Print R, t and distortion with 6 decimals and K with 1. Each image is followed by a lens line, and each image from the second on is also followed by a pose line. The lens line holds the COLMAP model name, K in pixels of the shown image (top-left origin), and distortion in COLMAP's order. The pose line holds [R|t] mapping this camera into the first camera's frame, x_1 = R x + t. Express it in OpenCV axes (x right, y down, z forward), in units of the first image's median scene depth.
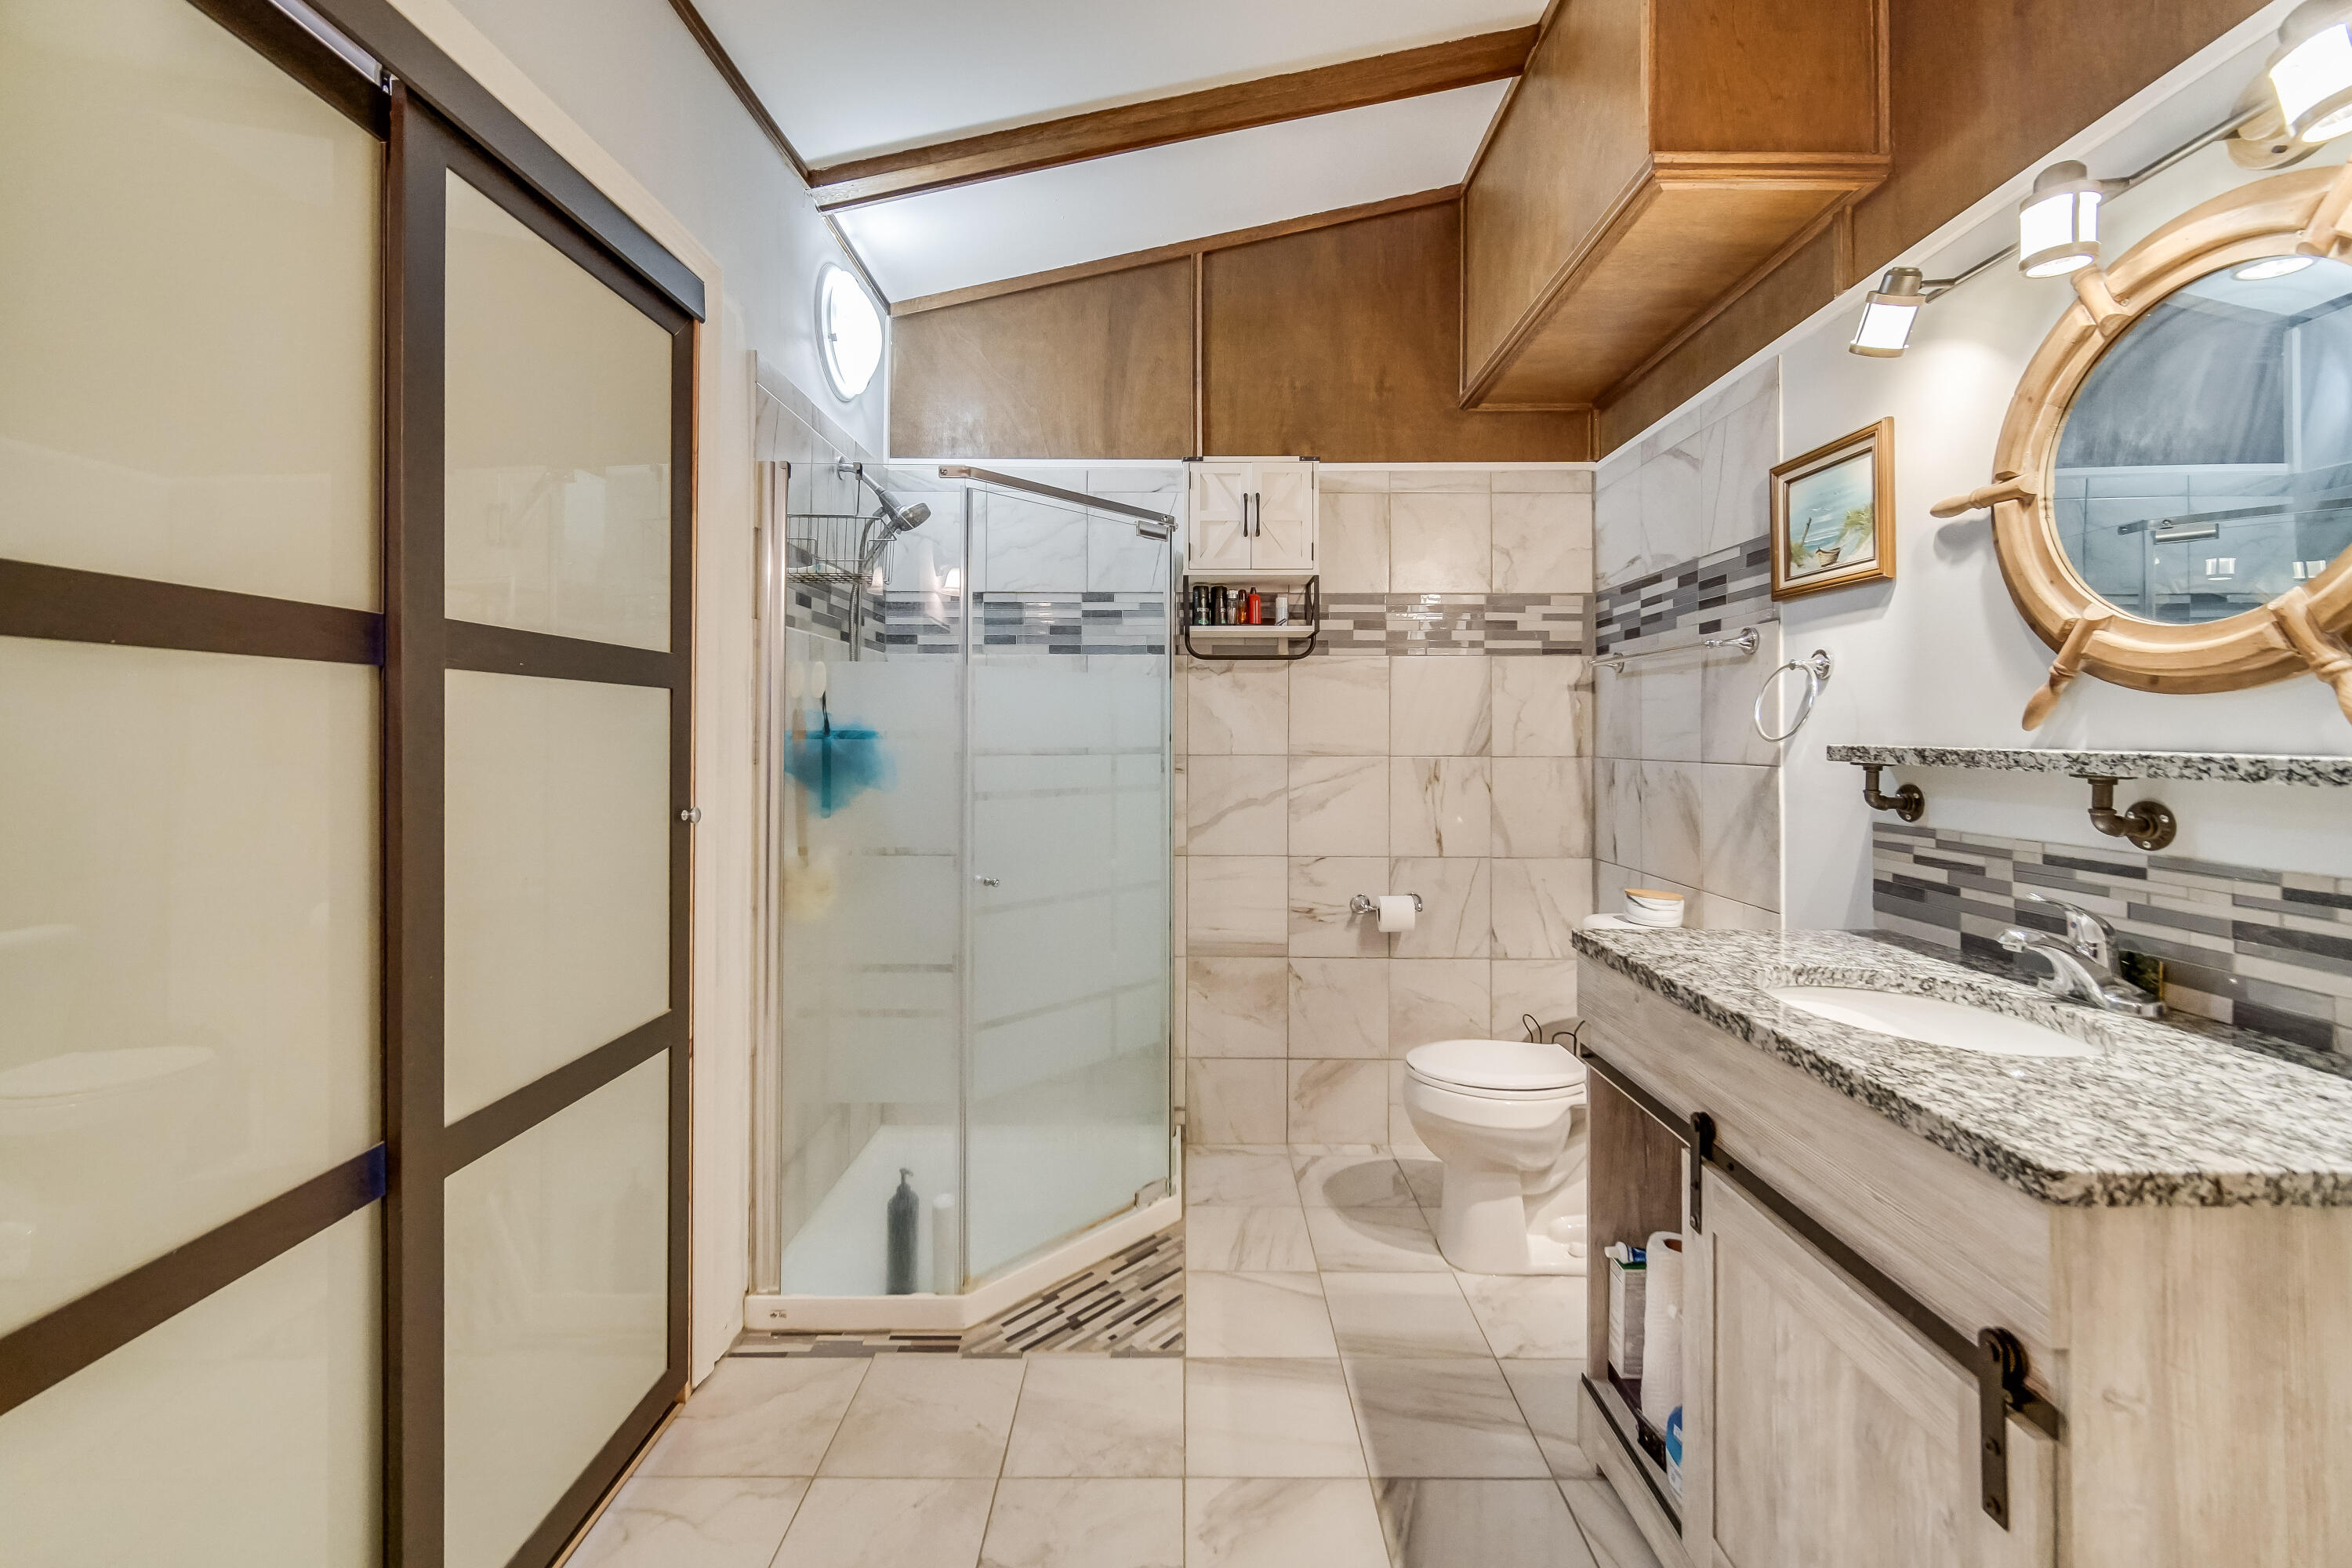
lens RADIAL K [[950.3, 0, 1180.2], [0, 950.3, 729.9], [0, 0, 1]] dist [0.000251, -0.000237]
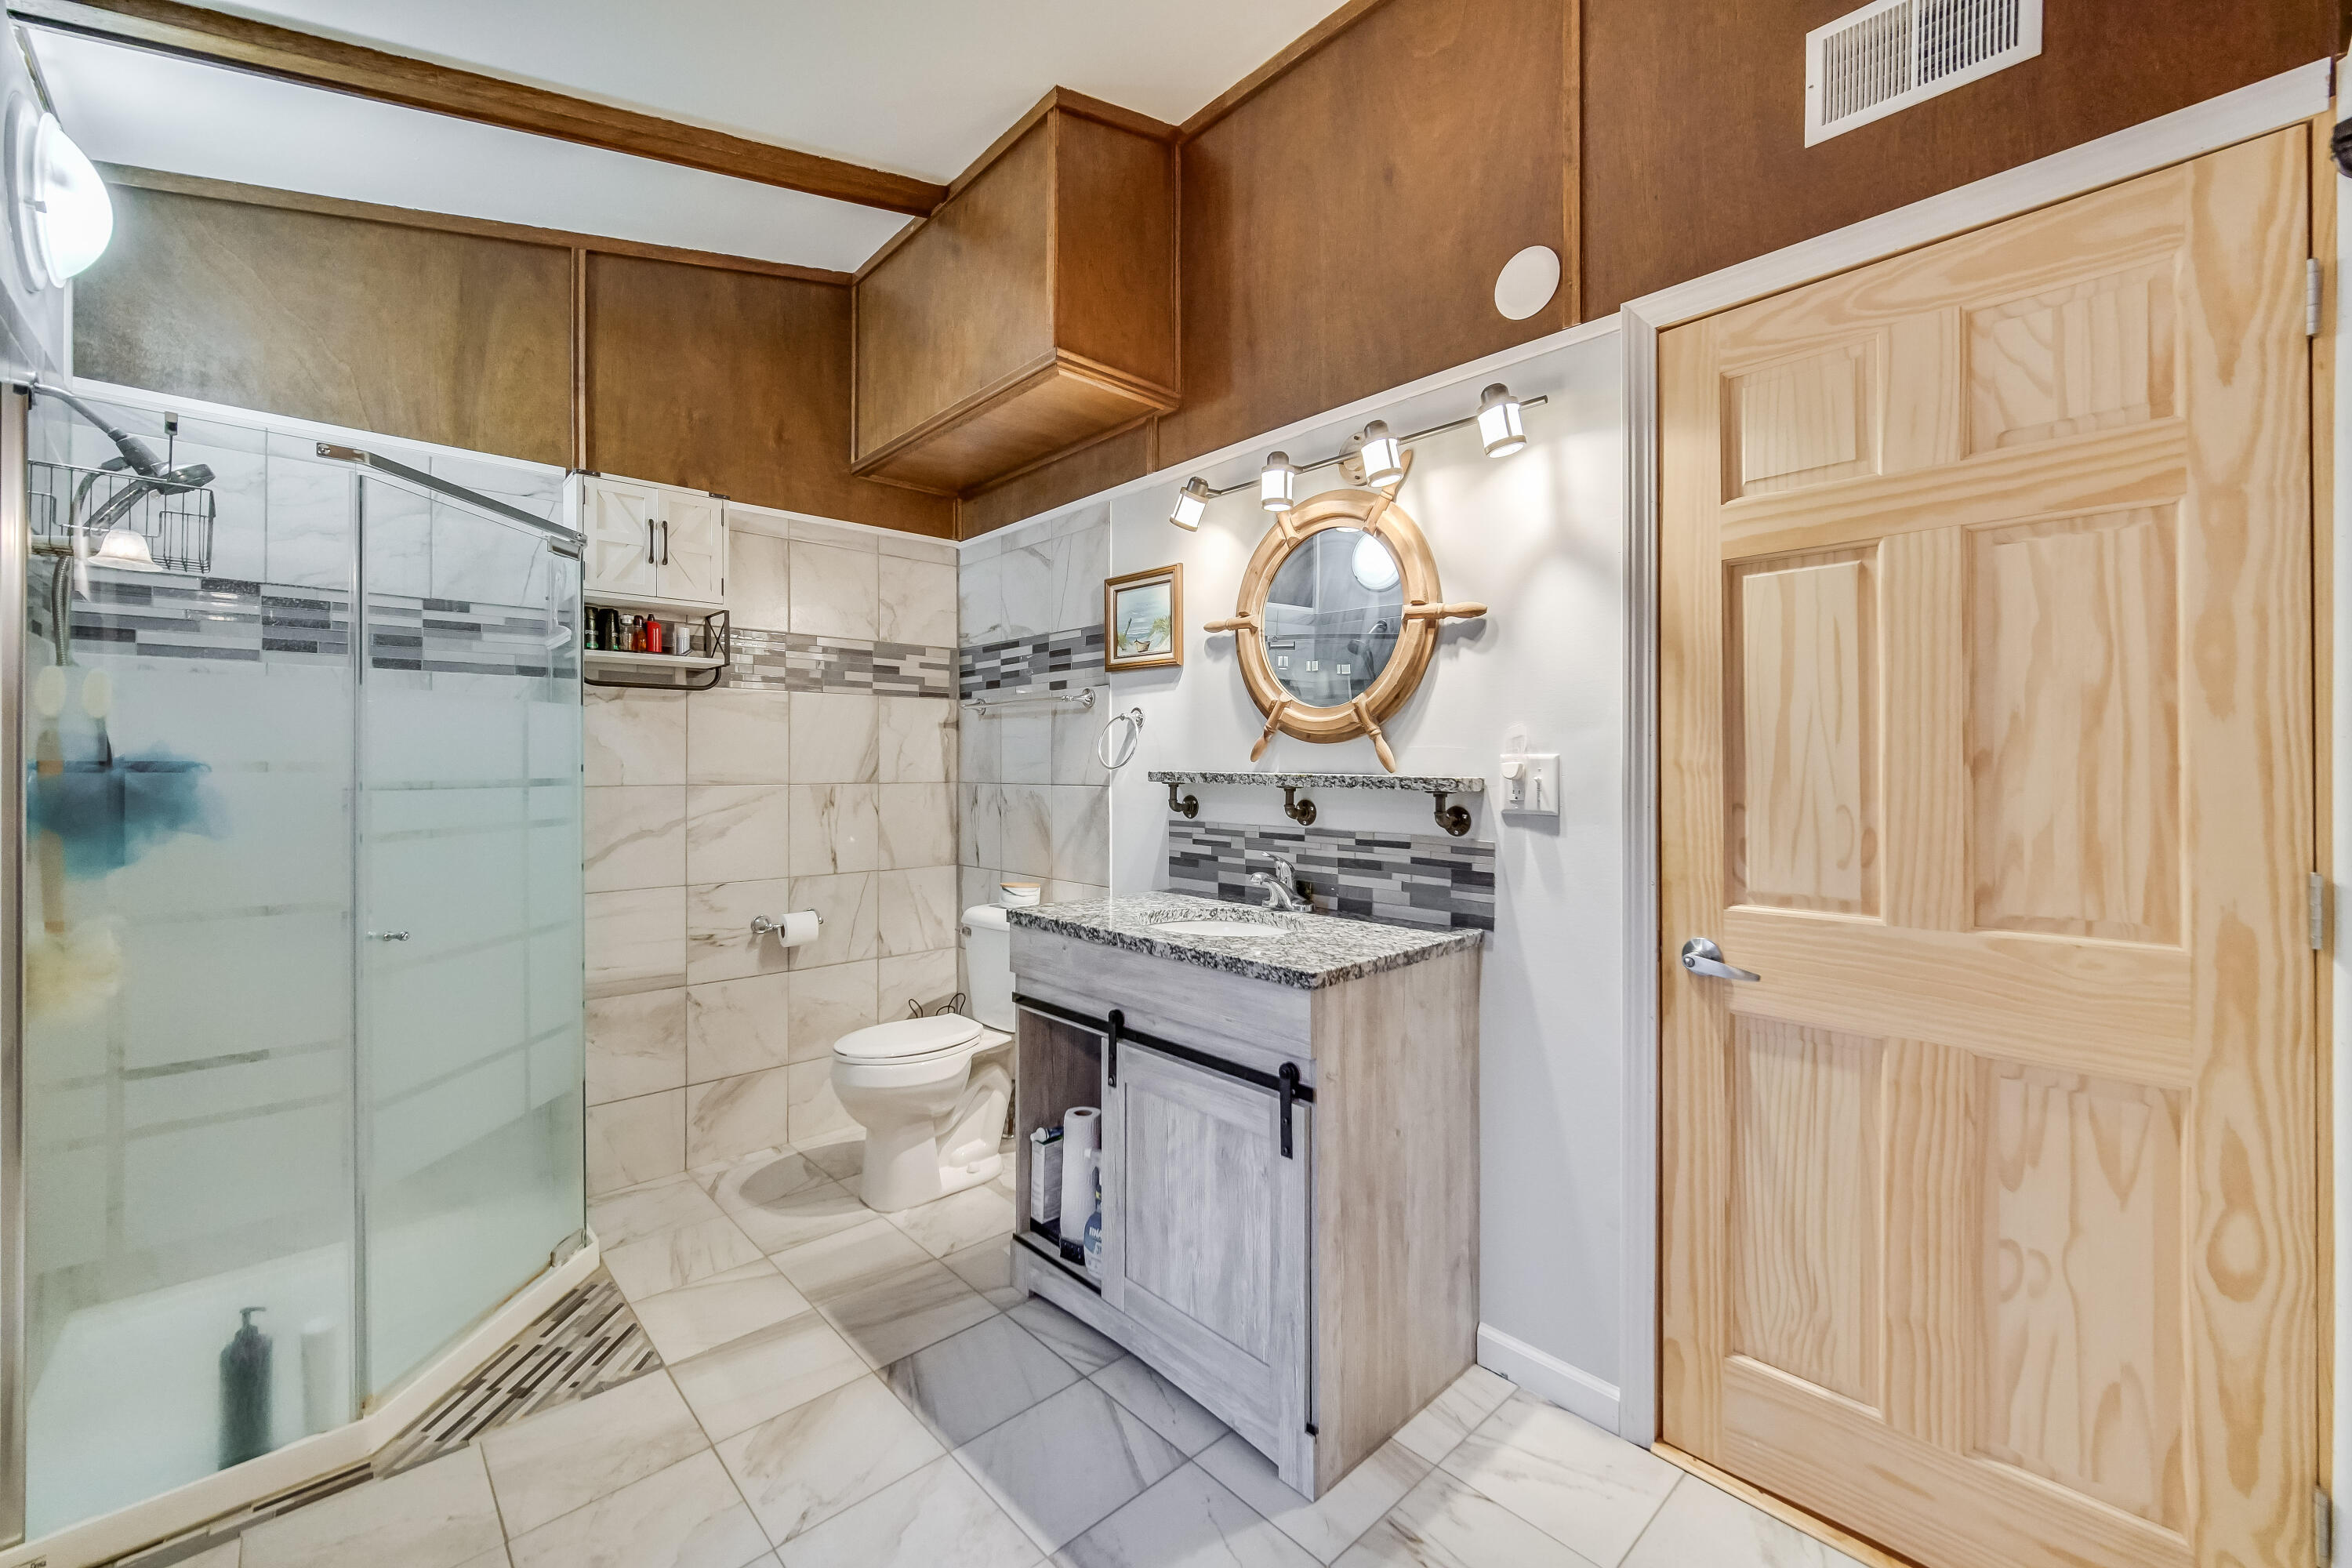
lens RADIAL K [[940.9, 0, 1174.9], [0, 940.9, 771.7], [0, 0, 1]] dist [-0.001375, 0.000164]
pose [[0.730674, -0.006939, 0.682691, -0.265312], [-0.002565, 0.999913, 0.012908, -0.002327], [-0.682721, -0.011182, 0.730593, -0.111605]]
